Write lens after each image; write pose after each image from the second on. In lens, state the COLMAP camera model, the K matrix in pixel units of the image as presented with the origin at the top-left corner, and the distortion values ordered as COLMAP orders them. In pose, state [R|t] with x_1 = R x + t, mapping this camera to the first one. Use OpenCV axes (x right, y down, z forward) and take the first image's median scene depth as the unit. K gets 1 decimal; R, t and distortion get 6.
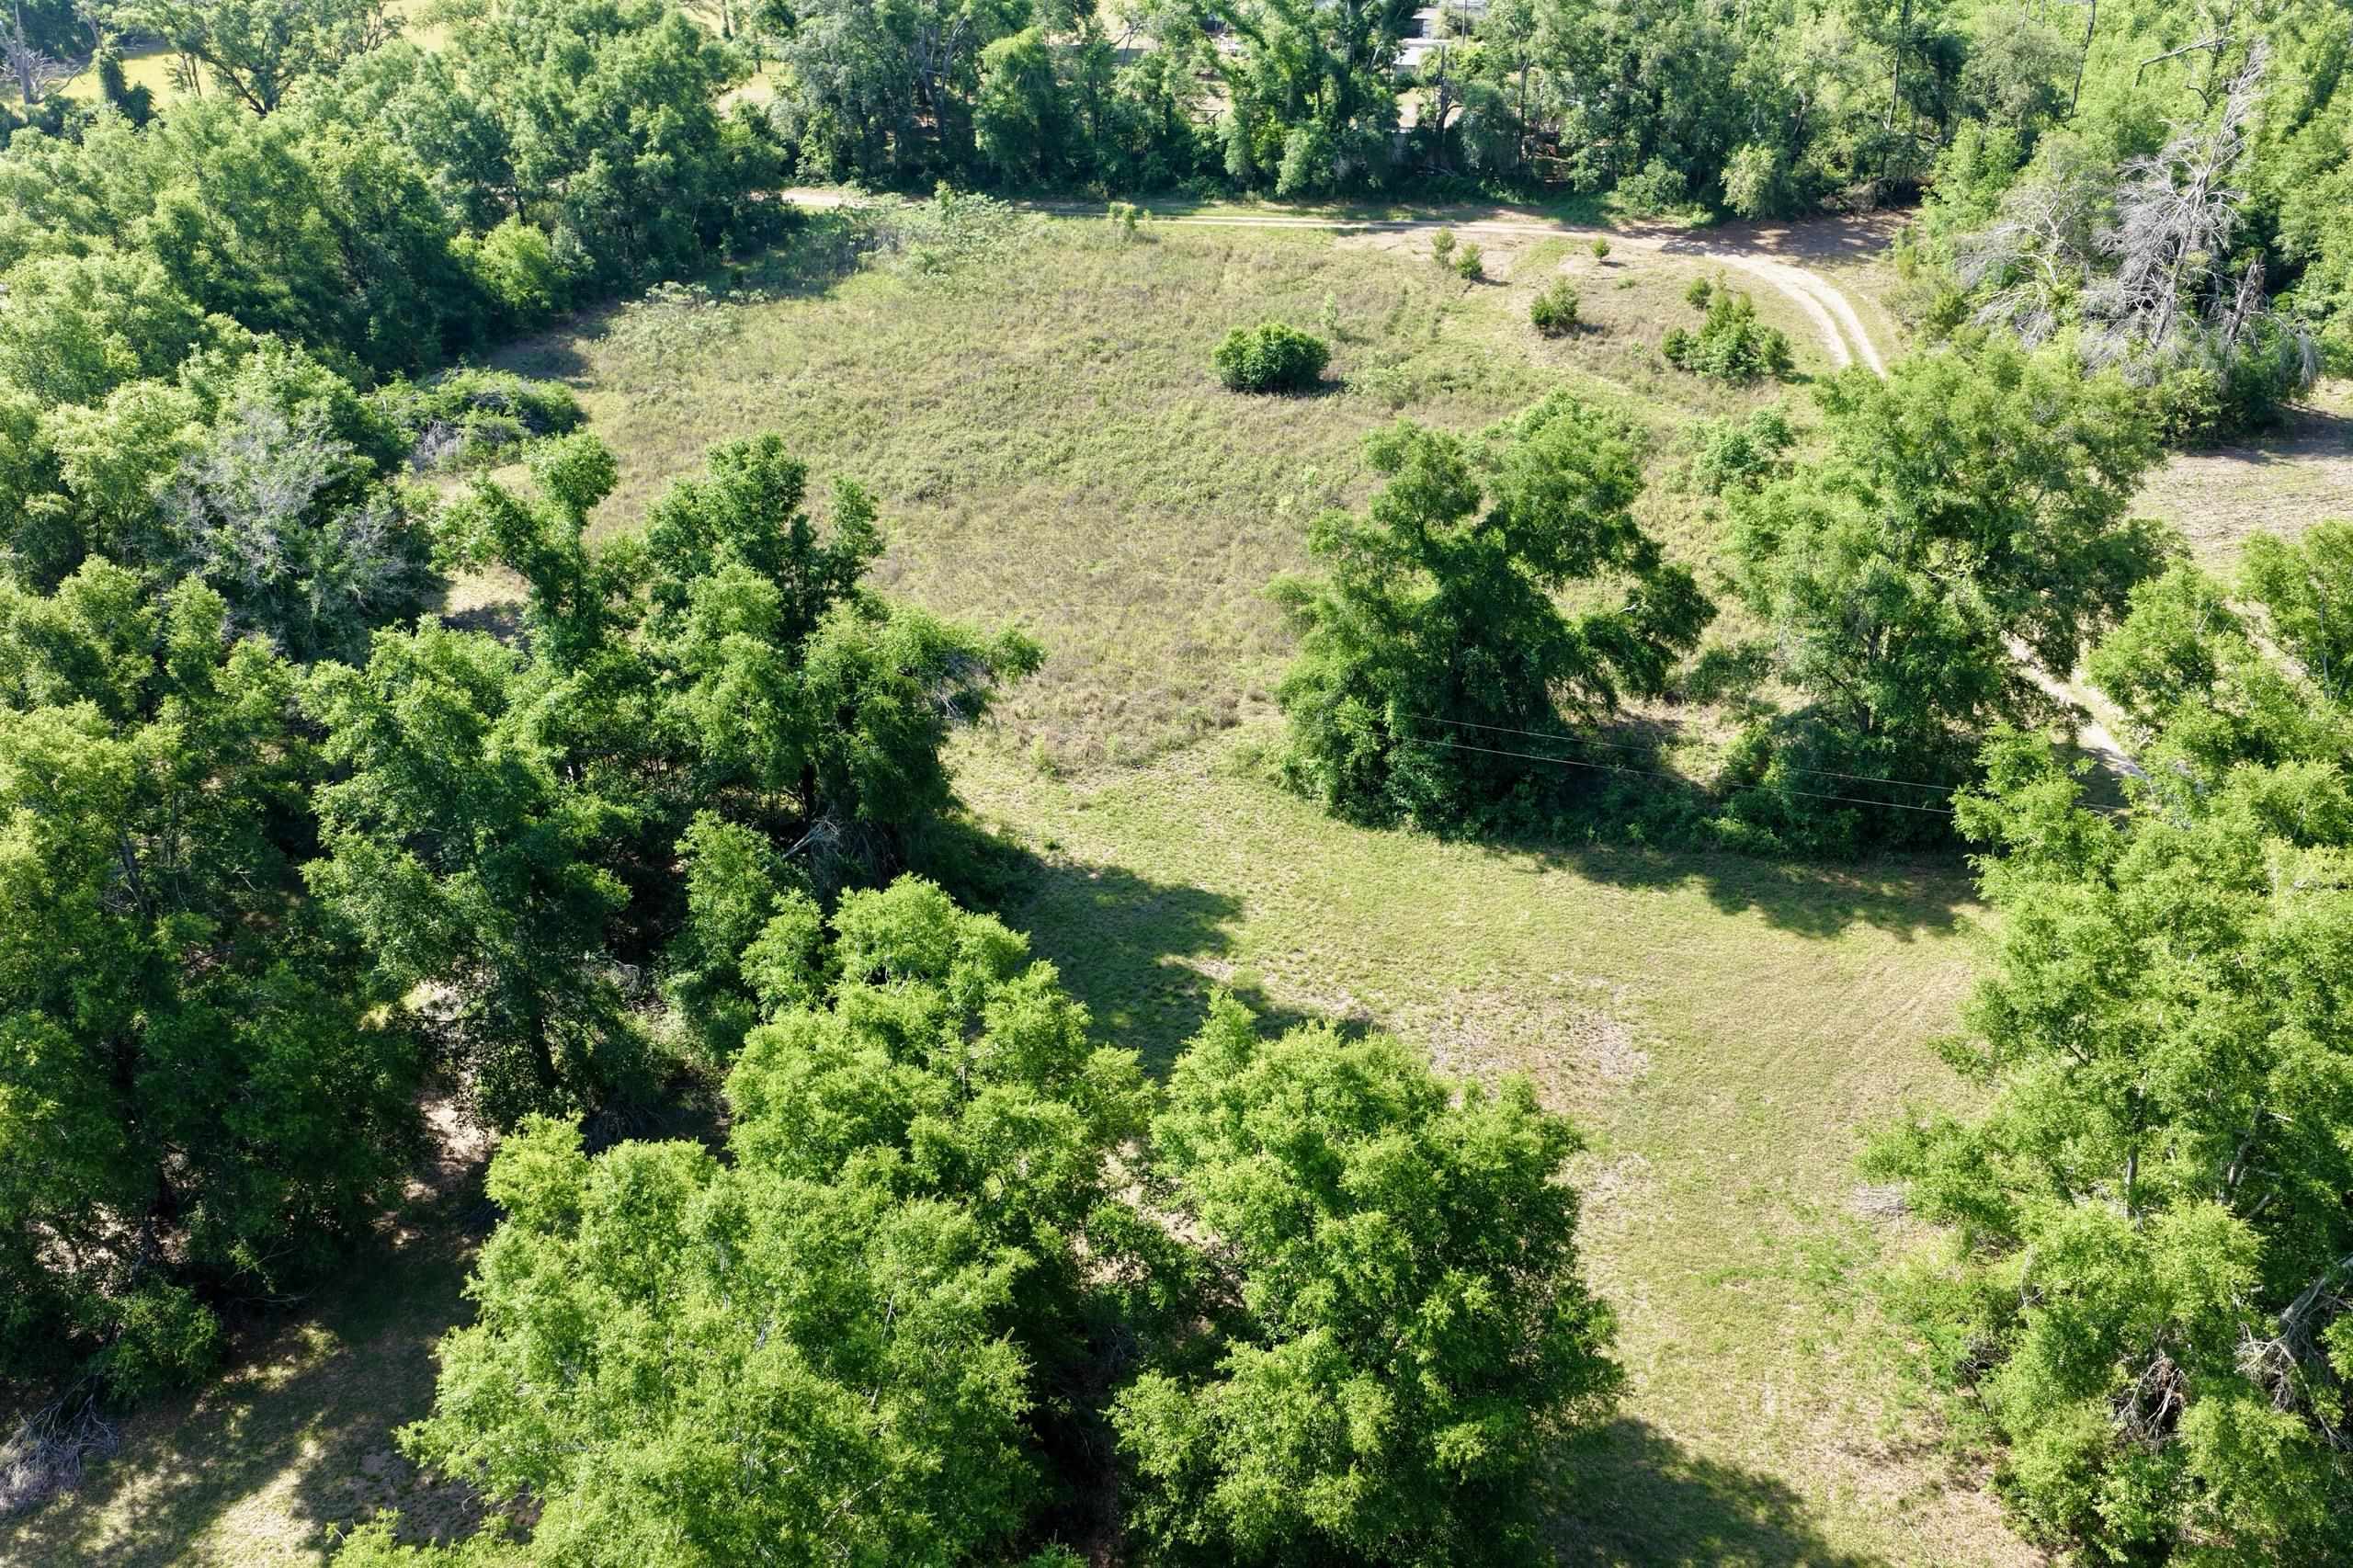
lens RADIAL K [[1940.3, 0, 1176.5], [0, 1940.3, 784.0], [0, 0, 1]] dist [0.000066, 0.010710]
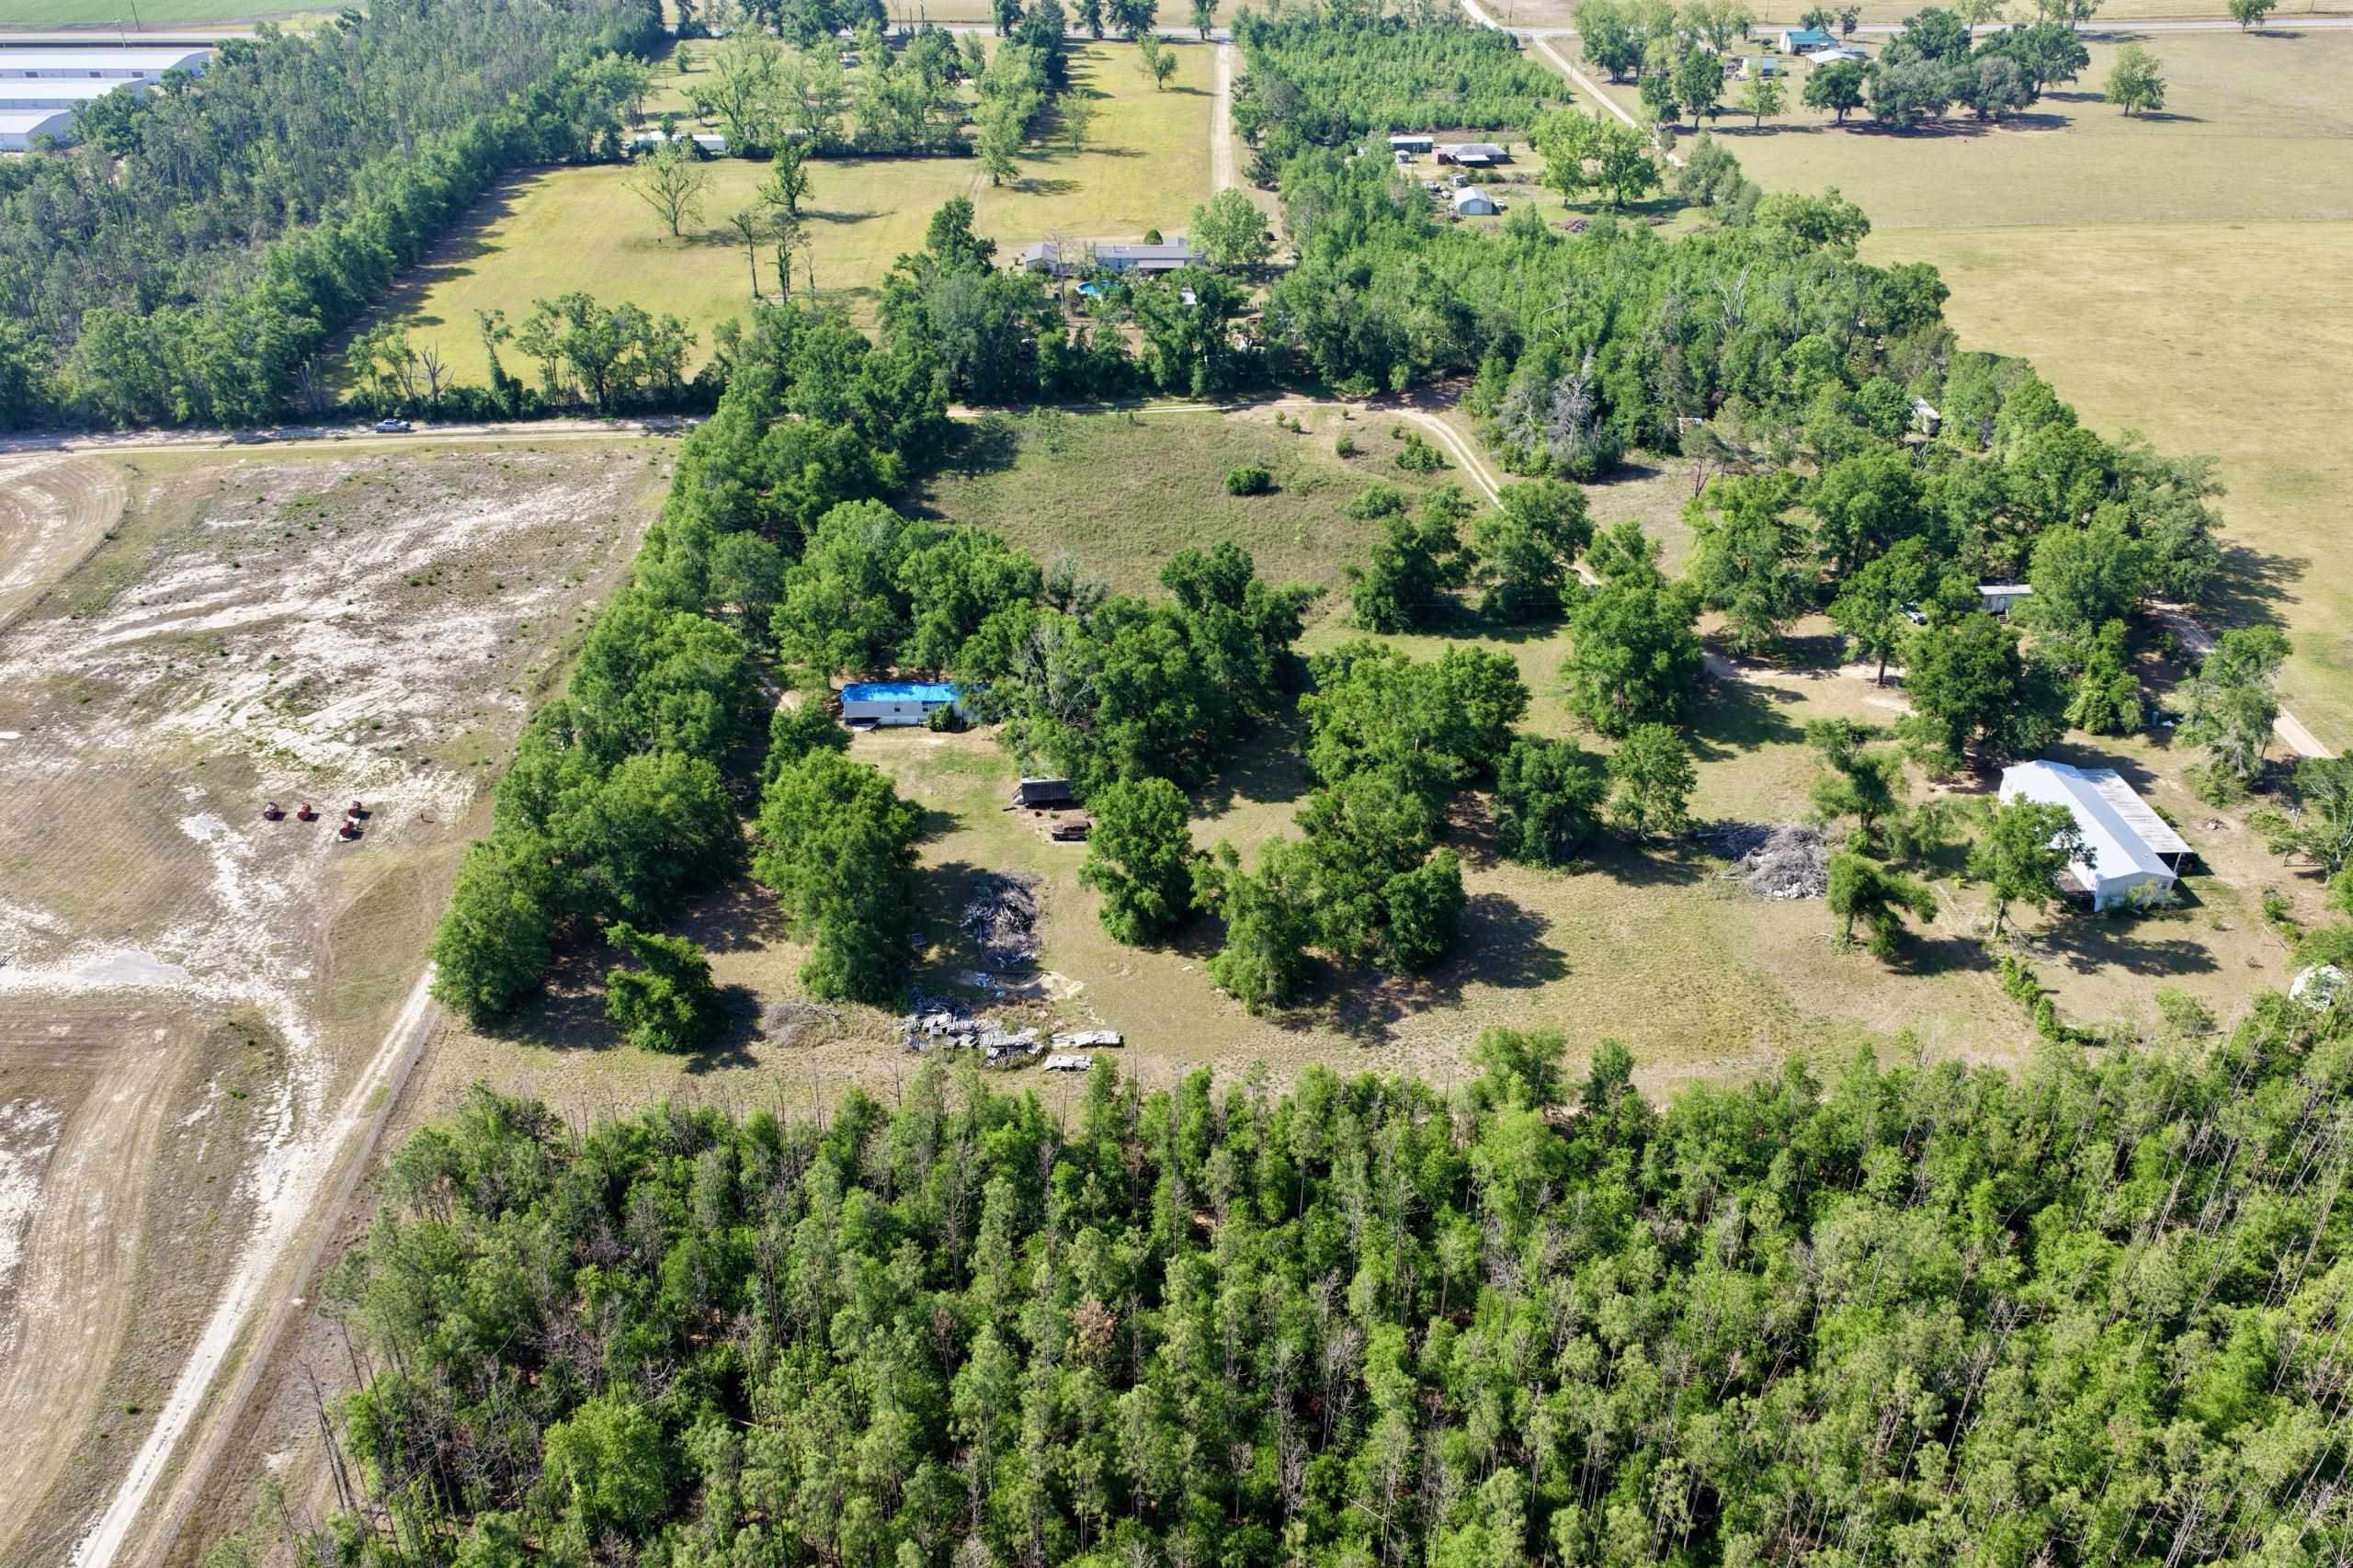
lens RADIAL K [[1940.3, 0, 1176.5], [0, 1940.3, 784.0], [0, 0, 1]] dist [0.000066, 0.010710]
pose [[0.953235, -0.151291, 0.261638, -0.876433], [0.150312, 0.988350, 0.023873, 0.106667], [-0.262202, 0.016570, 0.964871, -1.600779]]
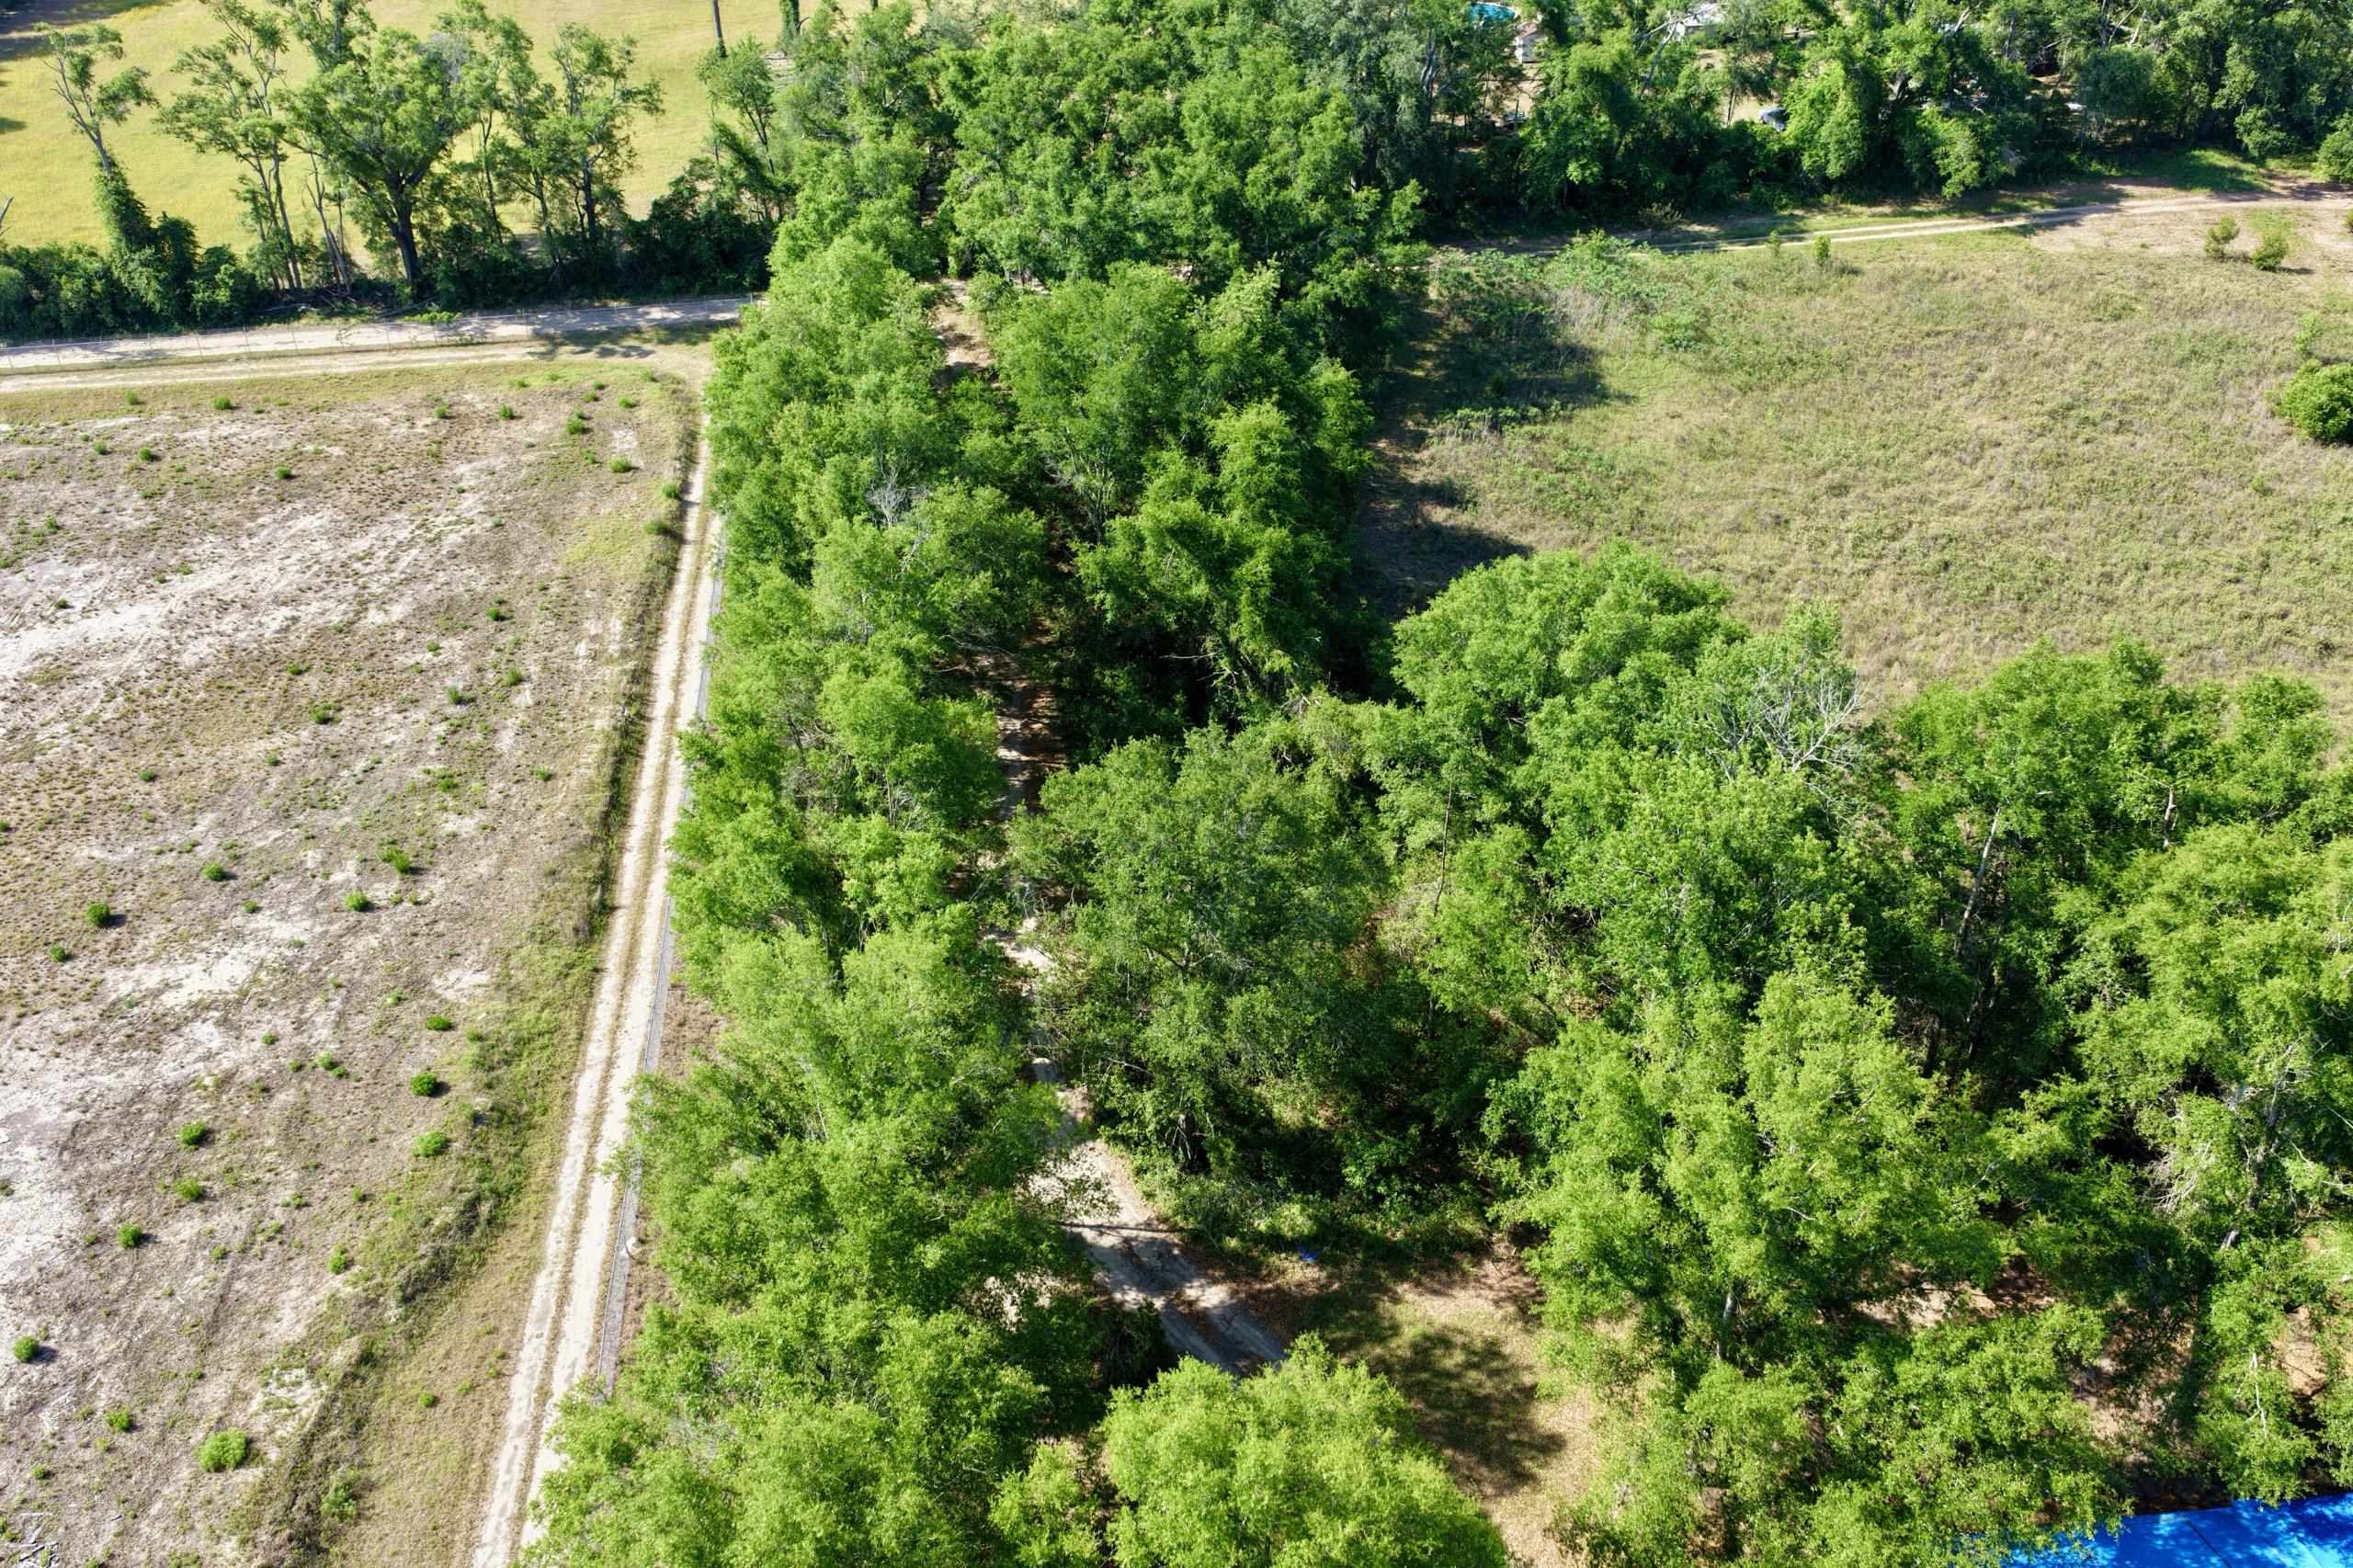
lens RADIAL K [[1901.5, 0, 1176.5], [0, 1901.5, 784.0], [0, 0, 1]] dist [0.008834, 0.008609]
pose [[0.911991, -0.221682, 0.345151, -0.895643], [0.206278, 0.975115, 0.081243, -0.270996], [-0.354572, -0.002896, 0.935024, 0.458183]]
